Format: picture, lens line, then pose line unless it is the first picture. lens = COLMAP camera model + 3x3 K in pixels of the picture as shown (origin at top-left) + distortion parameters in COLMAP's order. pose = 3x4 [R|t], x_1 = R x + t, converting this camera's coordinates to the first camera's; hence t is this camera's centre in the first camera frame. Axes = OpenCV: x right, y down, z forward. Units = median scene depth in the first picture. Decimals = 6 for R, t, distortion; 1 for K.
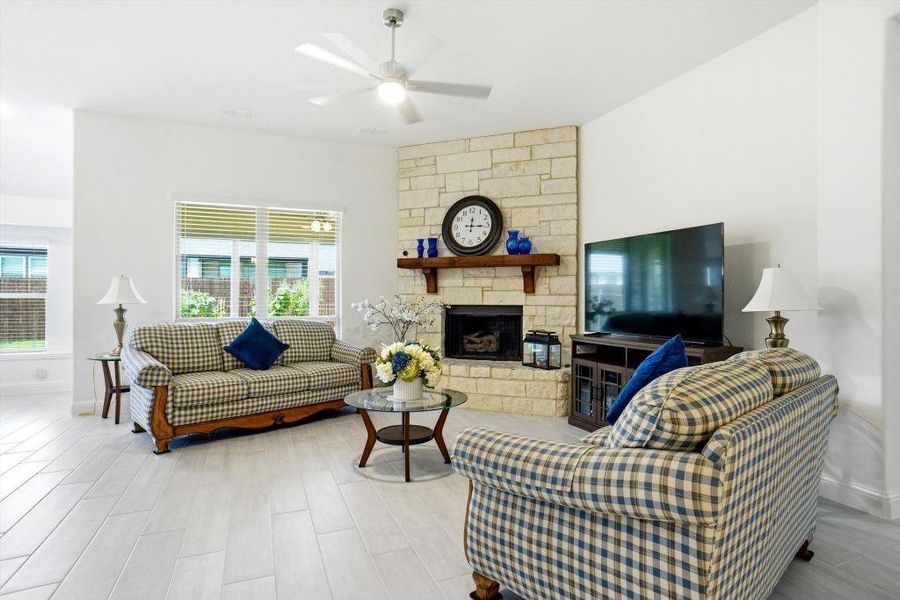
lens RADIAL K [[484.5, 0, 459.5], [0, 484.5, 296.0], [0, 0, 1]] dist [-0.076824, 0.049178]
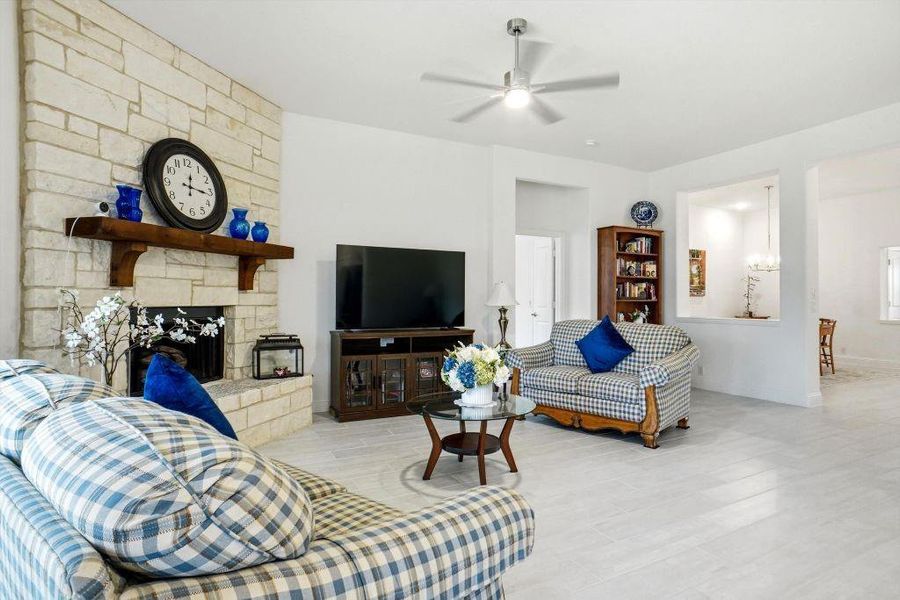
lens RADIAL K [[484.5, 0, 459.5], [0, 484.5, 296.0], [0, 0, 1]] dist [-0.076824, 0.049178]
pose [[-0.078037, 0.004654, 0.996940, -0.655425], [-0.011090, 0.999923, -0.005536, 0.003835], [-0.996889, -0.011488, -0.077979, 0.689069]]
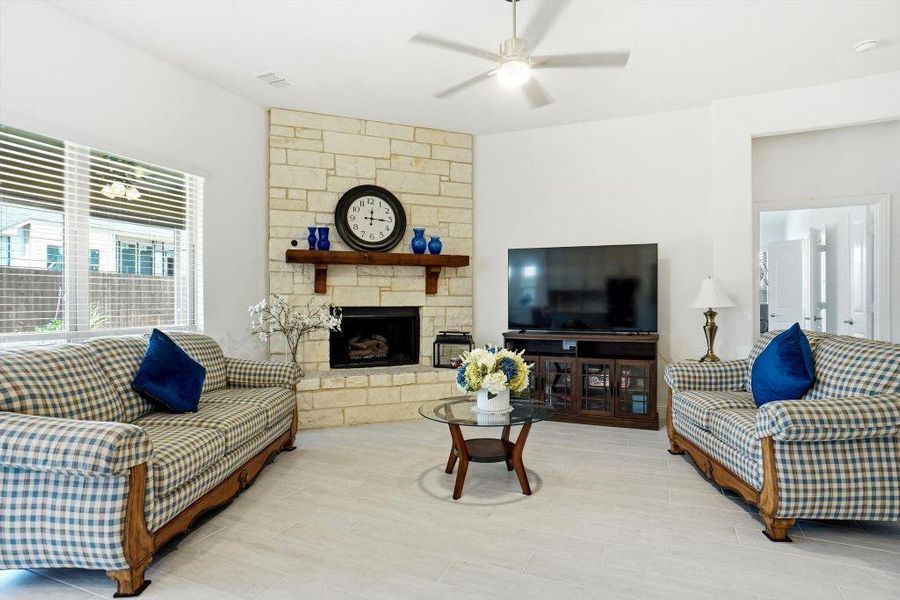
lens RADIAL K [[484.5, 0, 459.5], [0, 484.5, 296.0], [0, 0, 1]] dist [-0.076824, 0.049178]
pose [[0.723382, 0.004456, 0.690433, -0.479533], [-0.001776, 0.999988, -0.004594, 0.002718], [-0.690445, 0.002097, 0.723382, 0.242796]]
